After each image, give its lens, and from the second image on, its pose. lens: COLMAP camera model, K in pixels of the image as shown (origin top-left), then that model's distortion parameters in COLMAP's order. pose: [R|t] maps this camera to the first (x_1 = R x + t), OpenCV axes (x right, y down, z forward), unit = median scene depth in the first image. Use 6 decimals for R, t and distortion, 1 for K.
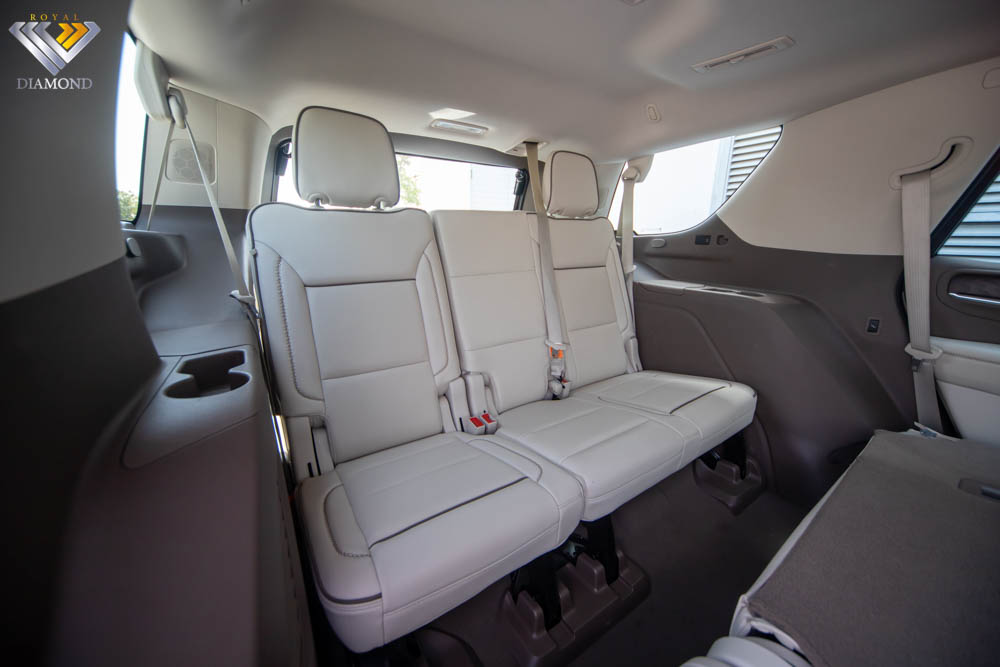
lens RADIAL K [[361.7, 0, 500.0], [0, 361.7, 333.5], [0, 0, 1]] dist [-0.007835, -0.000160]
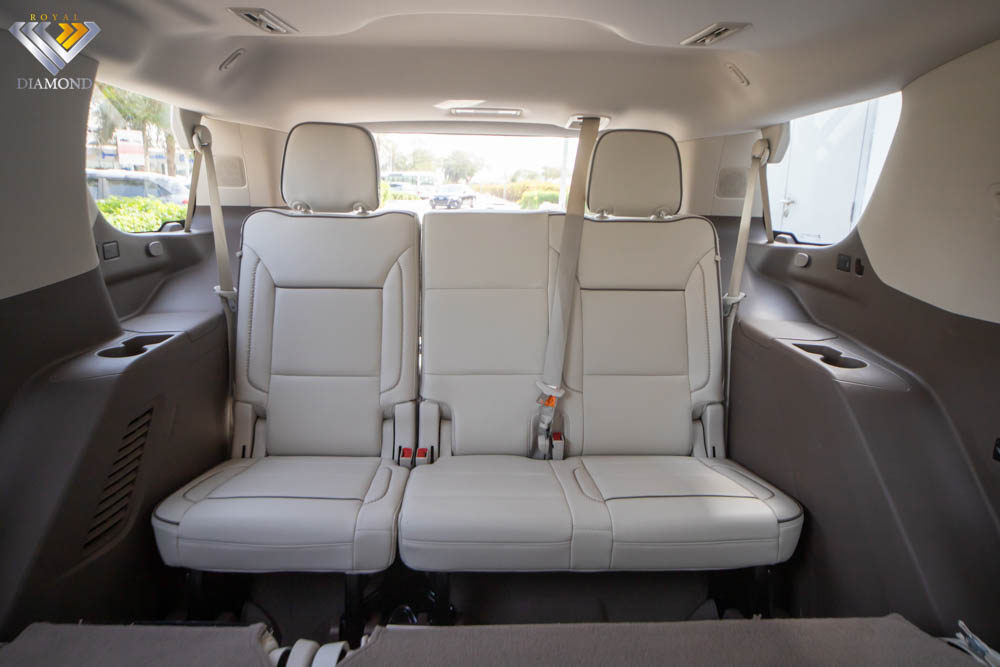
lens RADIAL K [[618.7, 0, 500.0], [0, 618.7, 333.5], [0, 0, 1]] dist [0.000191, 0.001190]
pose [[0.855743, 0.134237, -0.499685, 0.837151], [-0.150992, 0.988510, 0.006972, -0.090259], [0.494879, 0.069483, 0.866179, -0.228000]]
